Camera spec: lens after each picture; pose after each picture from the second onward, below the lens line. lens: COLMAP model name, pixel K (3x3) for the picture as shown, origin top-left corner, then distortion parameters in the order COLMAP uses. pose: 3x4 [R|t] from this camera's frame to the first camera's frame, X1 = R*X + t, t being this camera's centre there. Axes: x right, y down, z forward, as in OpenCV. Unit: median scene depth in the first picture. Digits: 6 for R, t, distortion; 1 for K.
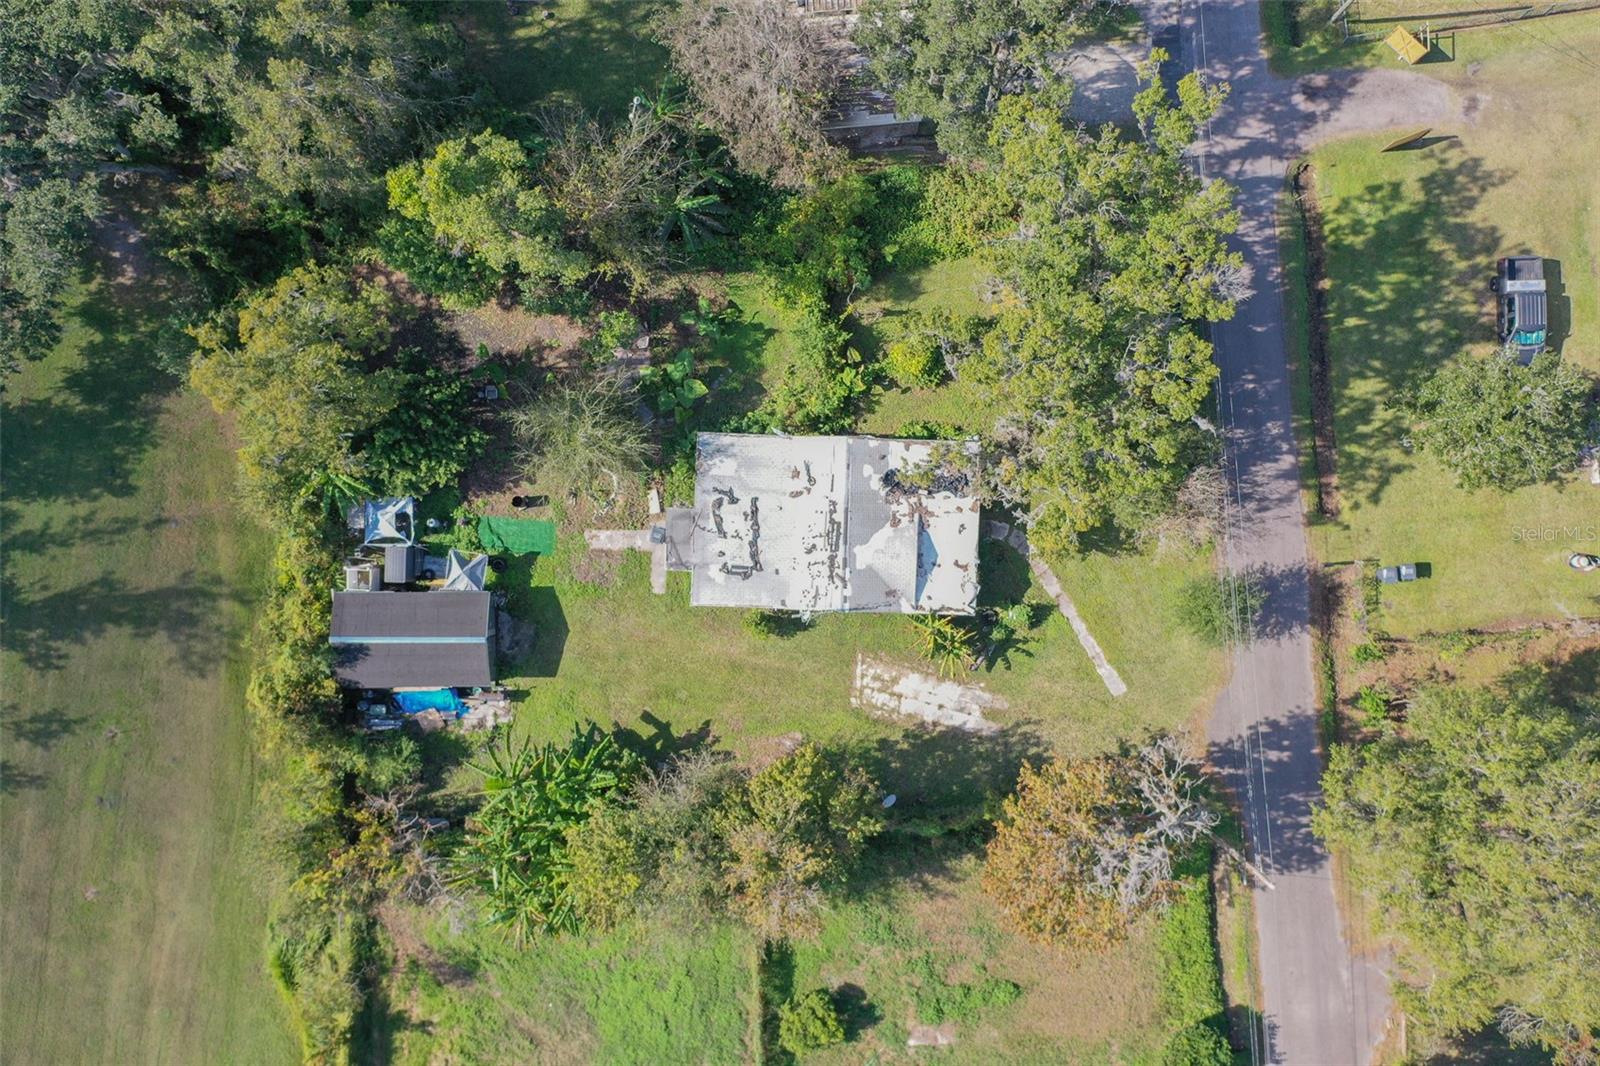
lens RADIAL K [[1259.9, 0, 810.6], [0, 1259.9, 534.3], [0, 0, 1]] dist [0.002069, 0.005540]
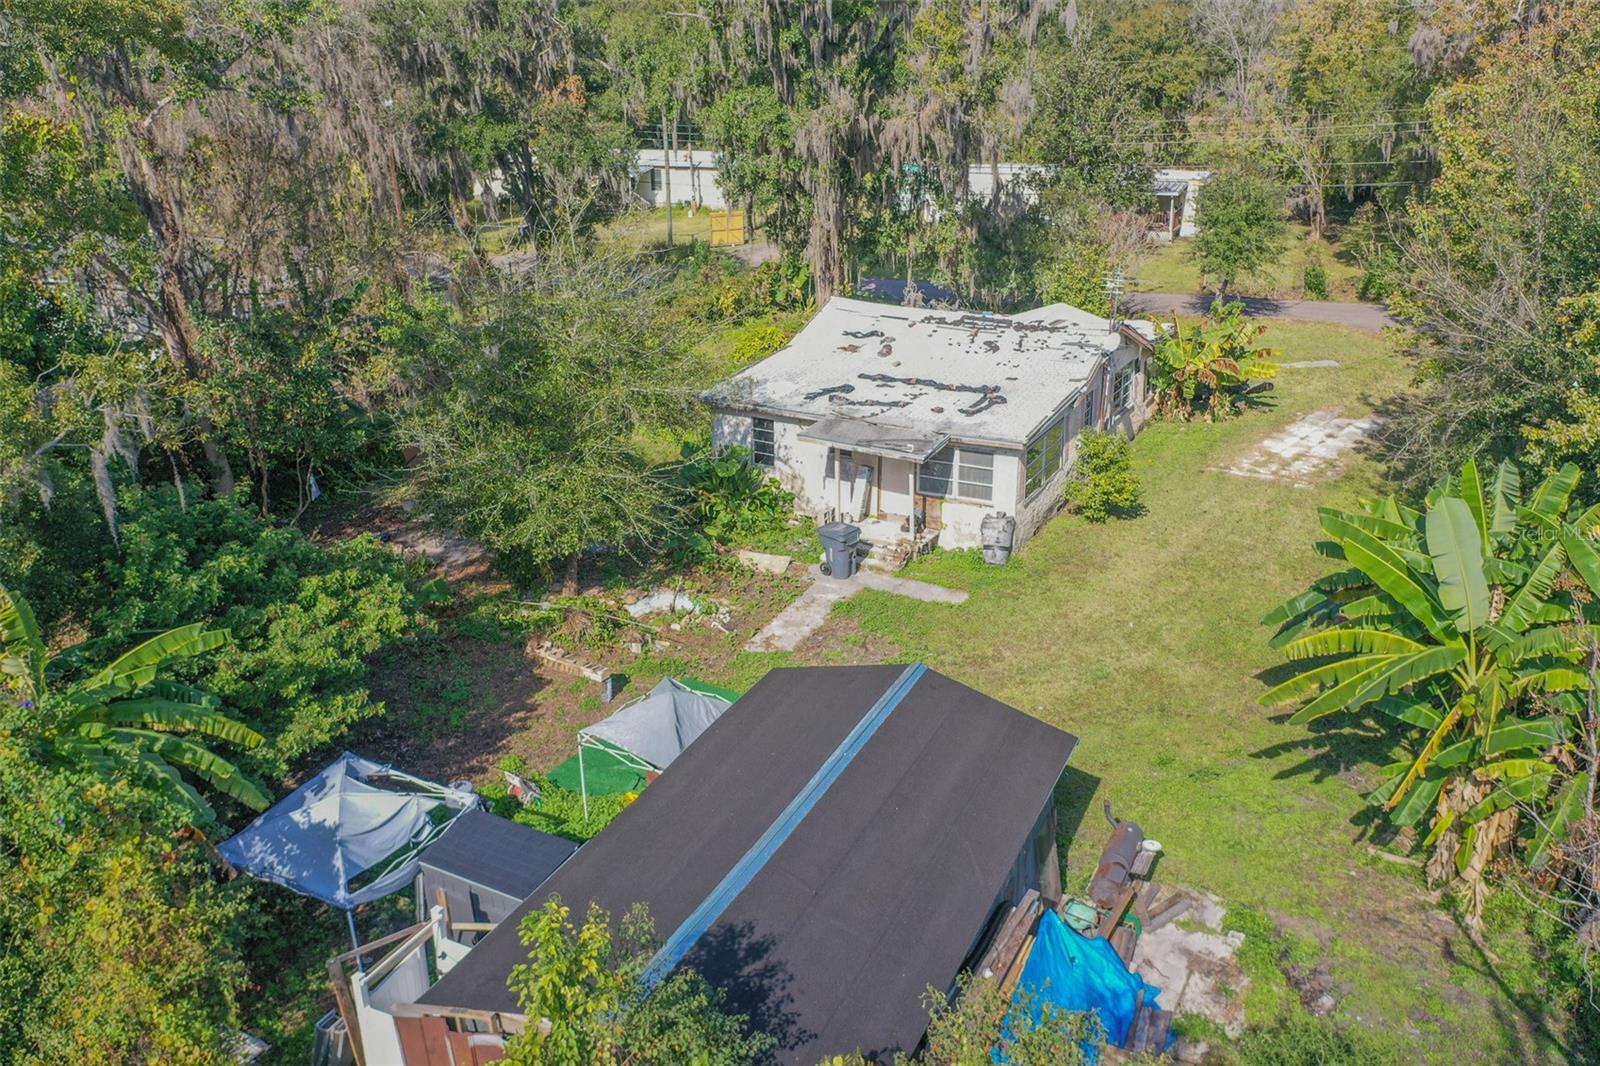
lens RADIAL K [[1259.9, 0, 806.4], [0, 1259.9, 531.2], [0, 0, 1]] dist [0.002069, 0.005540]
pose [[0.449317, -0.318479, 0.834677, -0.485398], [0.893325, 0.169834, -0.416086, 0.170184], [-0.009242, 0.932592, 0.360814, 0.840983]]
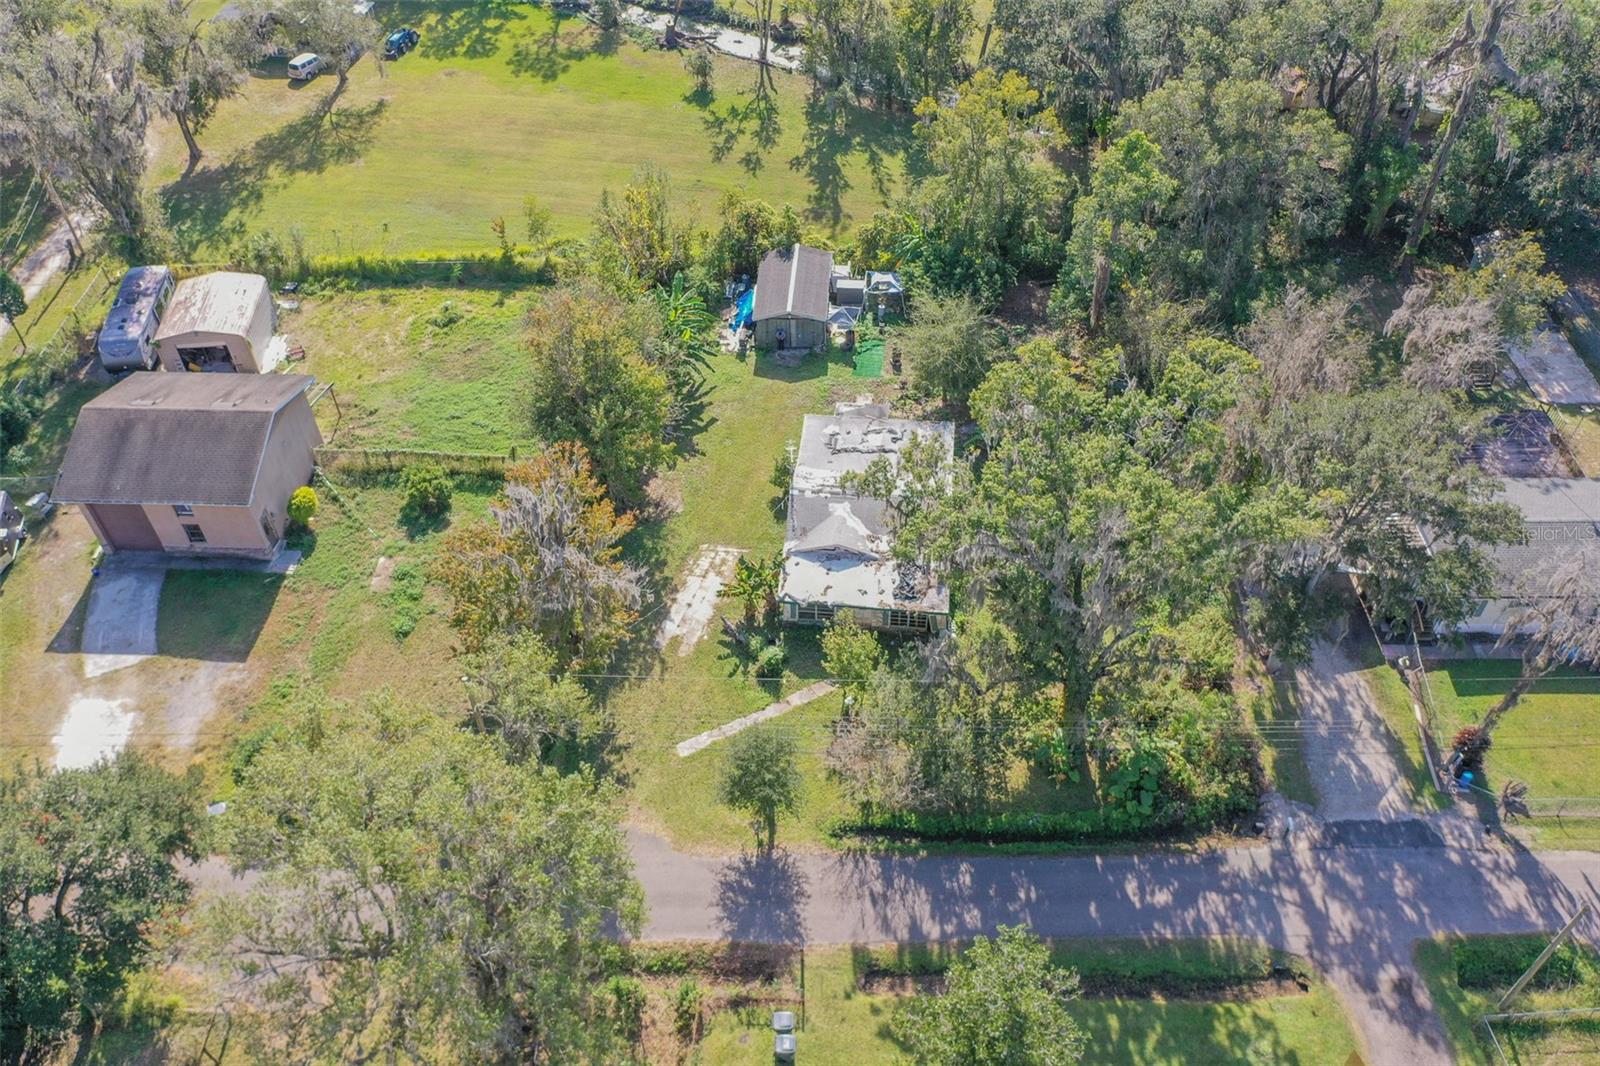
lens RADIAL K [[1259.9, 0, 796.3], [0, 1259.9, 535.5], [0, 0, 1]] dist [0.002069, 0.005540]
pose [[-0.070365, 0.723747, -0.686468, 0.760124], [-0.996911, -0.026956, 0.073766, -0.023535], [0.034883, 0.689538, 0.723408, 0.225190]]
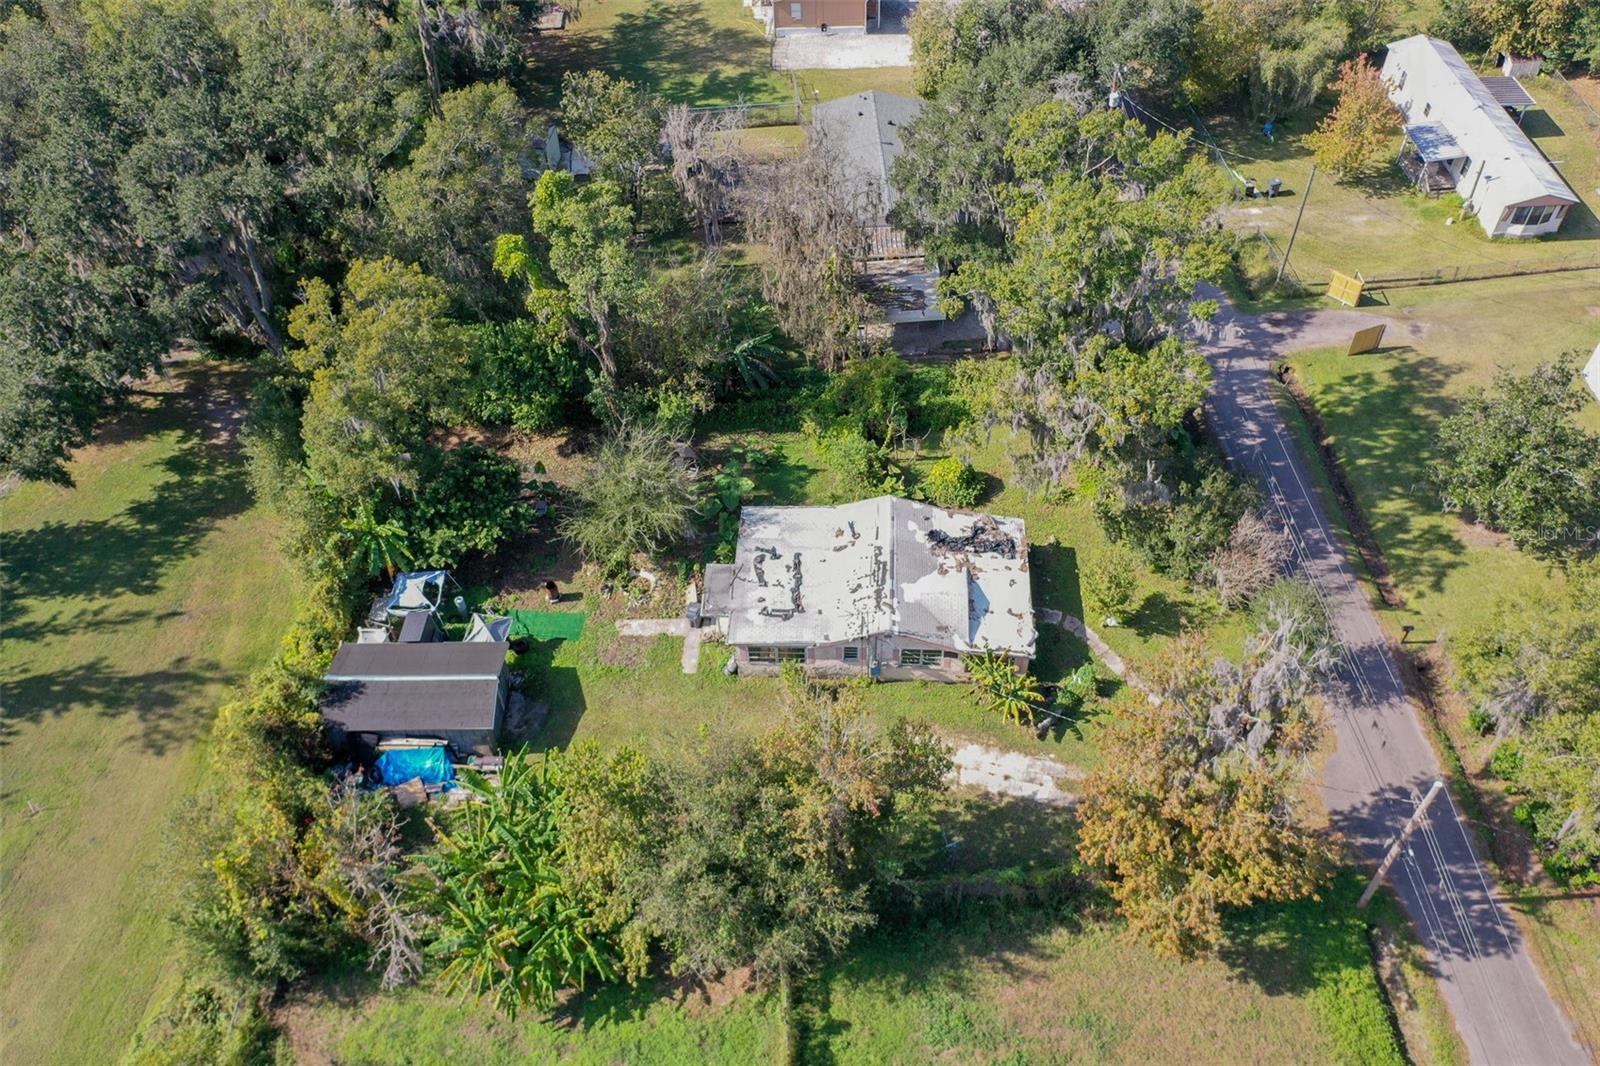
lens RADIAL K [[1259.9, 0, 810.2], [0, 1259.9, 539.7], [0, 0, 1]] dist [0.002069, 0.005540]
pose [[0.999908, 0.010999, -0.007990, -0.026043], [-0.013545, 0.755794, -0.654669, 0.581209], [-0.001162, 0.654717, 0.755874, 0.243645]]
